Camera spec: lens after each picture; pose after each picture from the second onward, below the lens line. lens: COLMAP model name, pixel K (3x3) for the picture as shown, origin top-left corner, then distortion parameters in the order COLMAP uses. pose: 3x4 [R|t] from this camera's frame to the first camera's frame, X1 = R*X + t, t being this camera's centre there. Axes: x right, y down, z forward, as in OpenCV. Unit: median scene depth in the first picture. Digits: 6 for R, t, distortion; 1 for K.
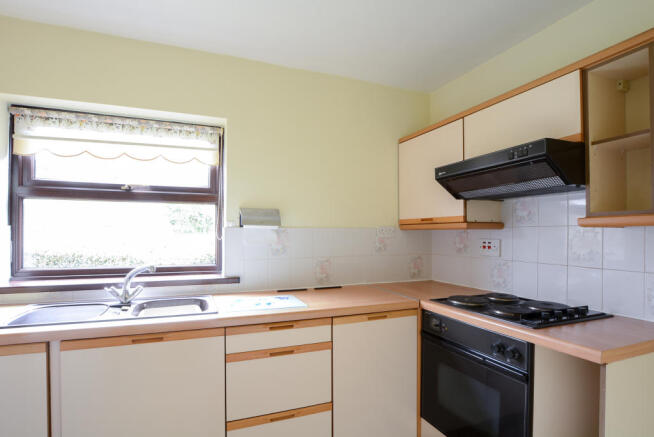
lens RADIAL K [[325.4, 0, 309.6], [0, 325.4, 232.4], [0, 0, 1]] dist [-0.022126, -0.002225]
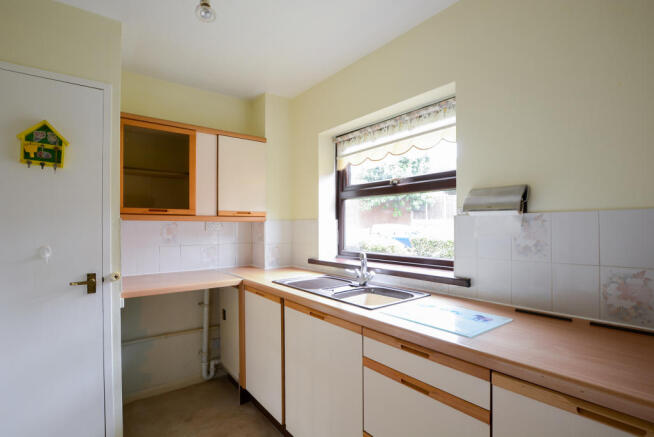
lens RADIAL K [[325.4, 0, 322.3], [0, 325.4, 219.5], [0, 0, 1]] dist [-0.022126, -0.002225]
pose [[0.292296, -0.021732, -0.956081, 0.457709], [0.012667, 0.999742, -0.018851, 0.005958], [0.956244, -0.006601, 0.292496, 0.486092]]
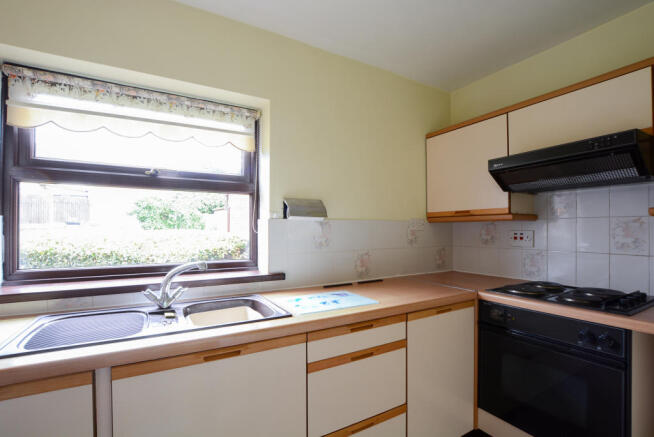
lens RADIAL K [[298.7, 0, 321.4], [0, 298.7, 226.7], [0, 0, 1]] dist [-0.027959, 0.002615]
pose [[0.987190, -0.002875, 0.159522, -0.270273], [0.004063, 0.999966, -0.007124, 0.014323], [-0.159496, 0.007681, 0.987169, 0.165779]]
